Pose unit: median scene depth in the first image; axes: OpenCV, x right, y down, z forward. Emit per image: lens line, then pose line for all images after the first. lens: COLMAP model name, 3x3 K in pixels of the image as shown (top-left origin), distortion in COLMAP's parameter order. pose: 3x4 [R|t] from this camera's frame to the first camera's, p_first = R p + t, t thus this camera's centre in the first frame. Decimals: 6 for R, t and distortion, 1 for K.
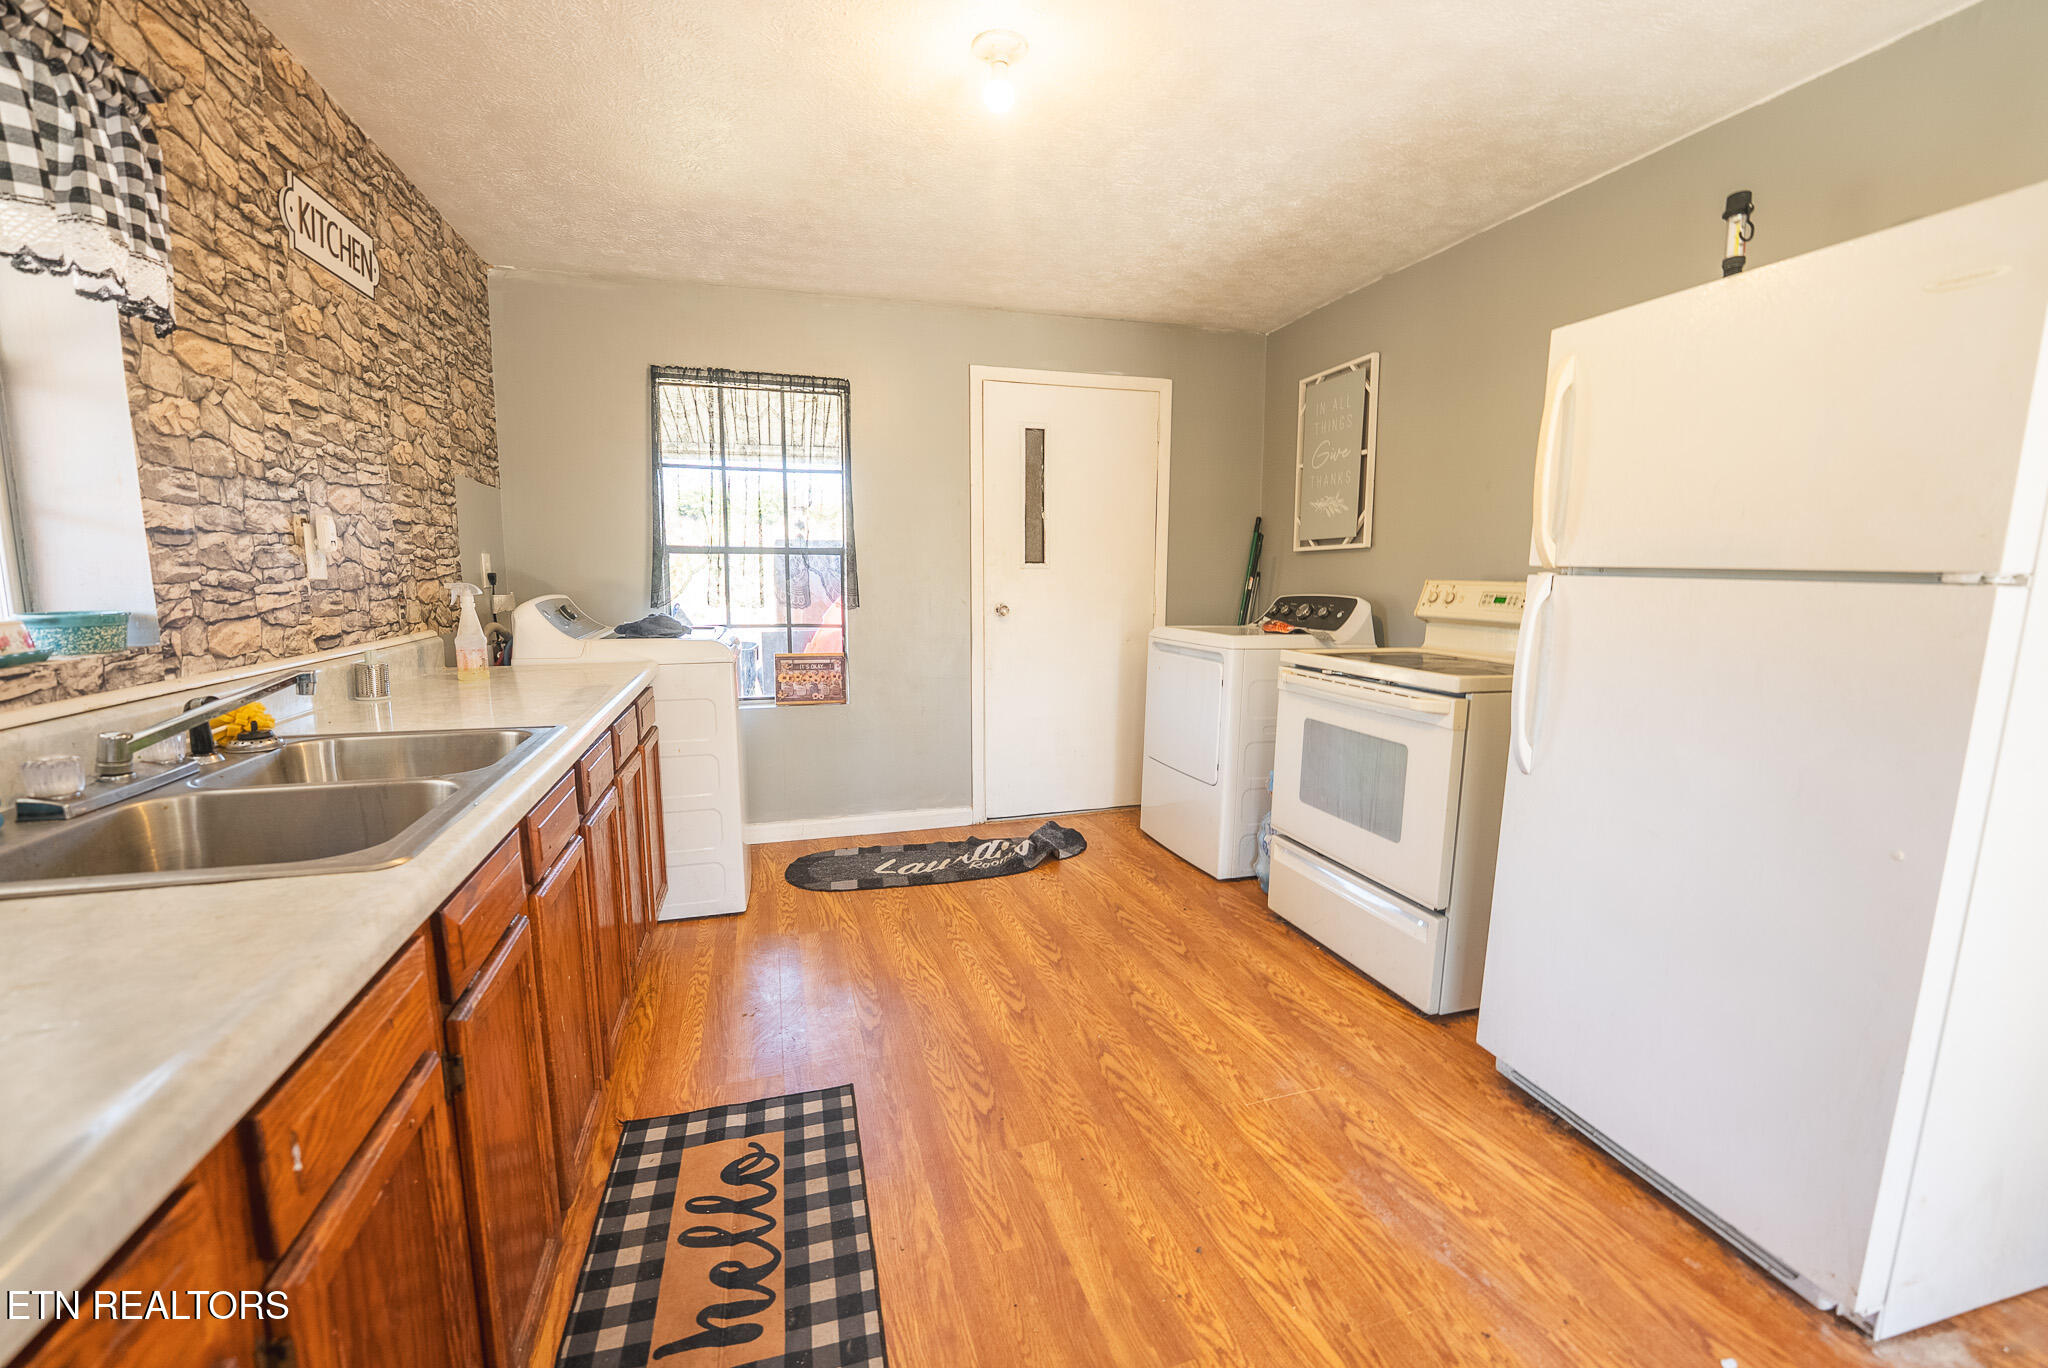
lens RADIAL K [[832.1, 0, 1024.5], [0, 832.1, 691.8], [0, 0, 1]] dist [-0.033762, 0.005653]
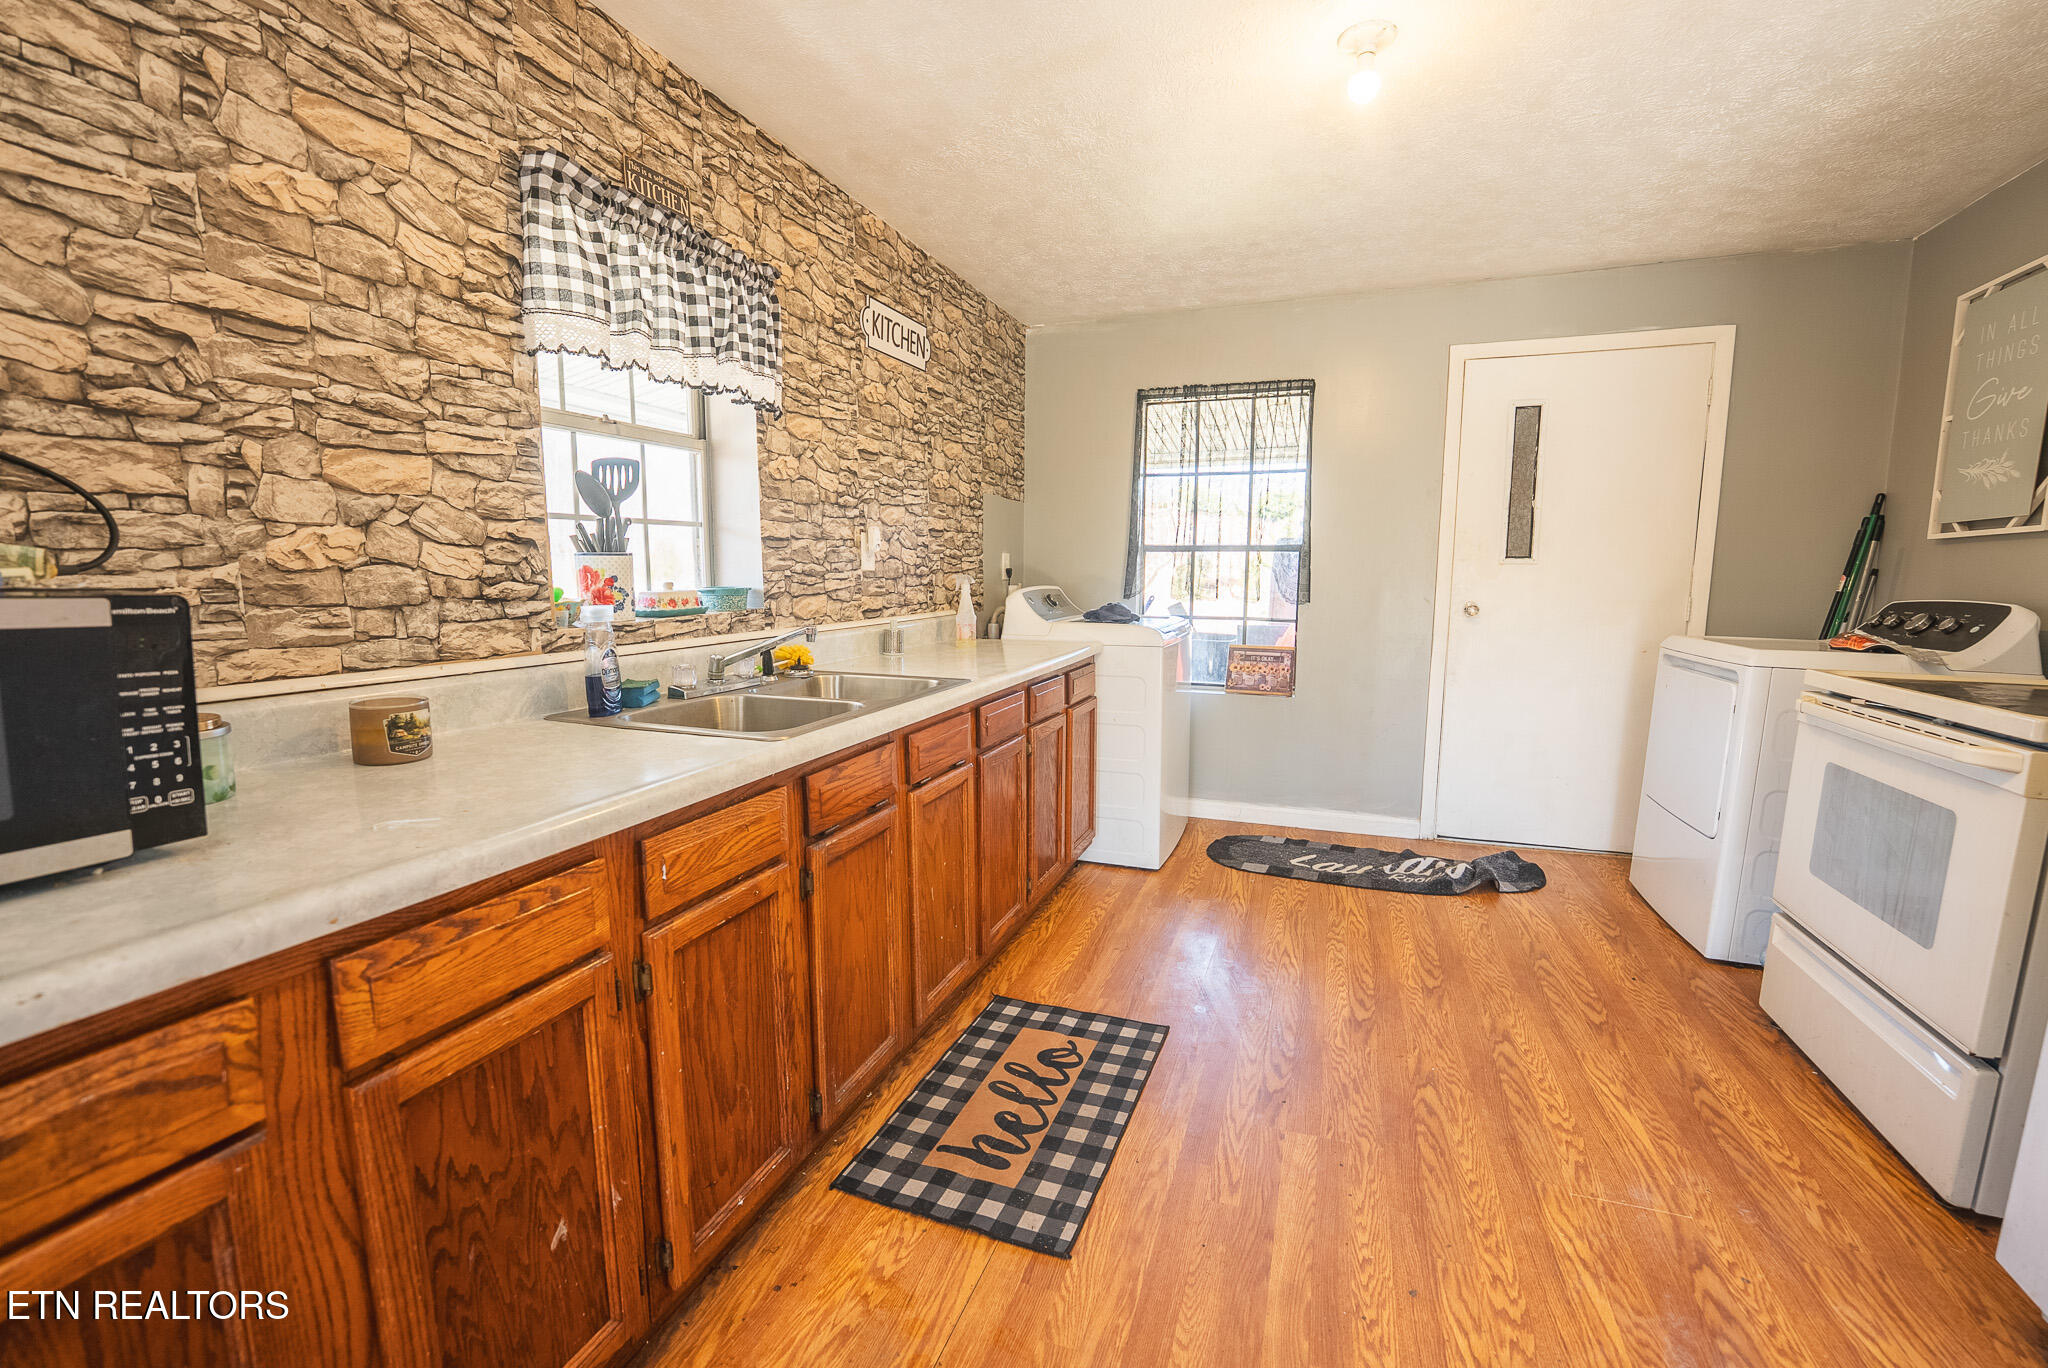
lens RADIAL K [[835.6, 0, 1044.9], [0, 835.6, 688.7], [0, 0, 1]] dist [-0.027259, 0.002690]
pose [[0.798096, 0.081558, -0.596985, 0.249033], [-0.085019, 0.996127, 0.022427, 0.011224], [0.596502, 0.032856, 0.801939, -0.008043]]
